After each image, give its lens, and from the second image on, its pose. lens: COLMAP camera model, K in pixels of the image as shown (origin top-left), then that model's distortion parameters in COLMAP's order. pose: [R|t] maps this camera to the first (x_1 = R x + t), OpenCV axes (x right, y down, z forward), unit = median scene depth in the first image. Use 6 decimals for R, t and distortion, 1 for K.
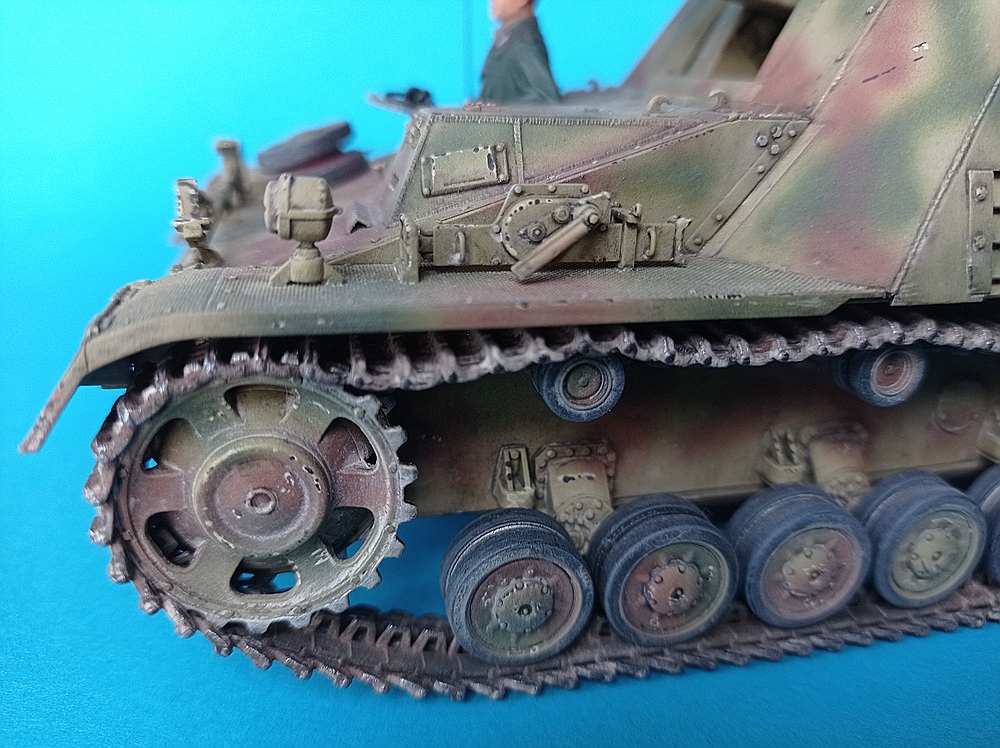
lens RADIAL K [[824.5, 0, 500.0], [0, 824.5, 374.0], [0, 0, 1]] dist [-0.086478, -0.015730]
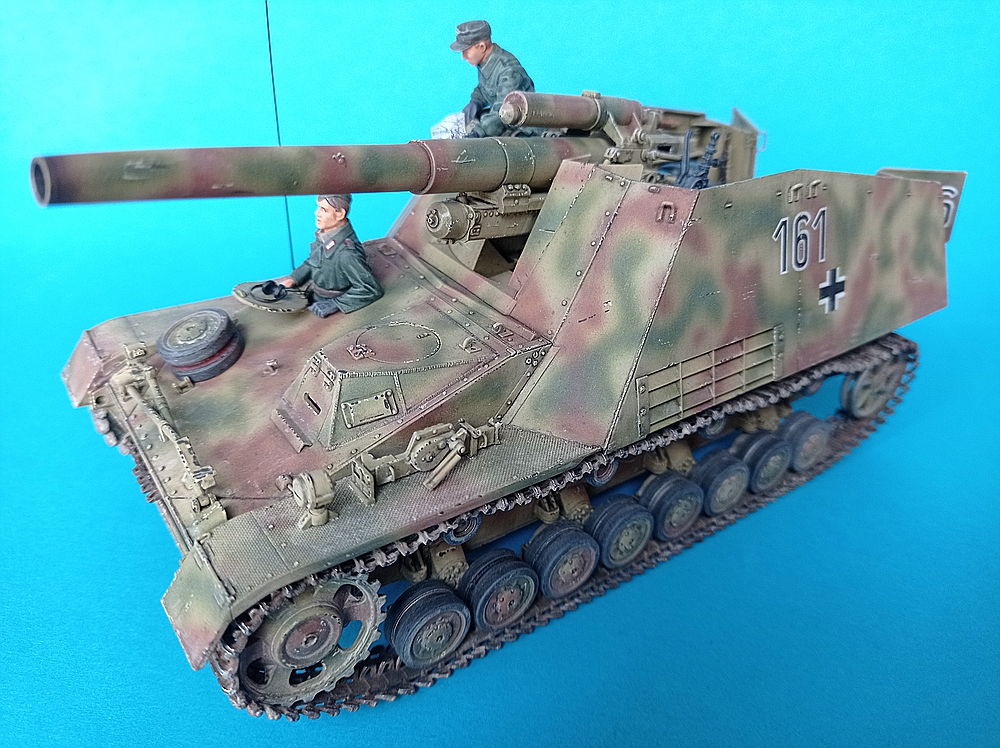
lens RADIAL K [[723.9, 0, 500.0], [0, 723.9, 374.0], [0, 0, 1]] dist [0.000432, -0.189006]
pose [[0.916861, -0.168443, 0.361928, -0.328477], [0.114056, 0.979361, 0.166864, -0.543700], [-0.382565, -0.111711, 0.917150, -0.466462]]
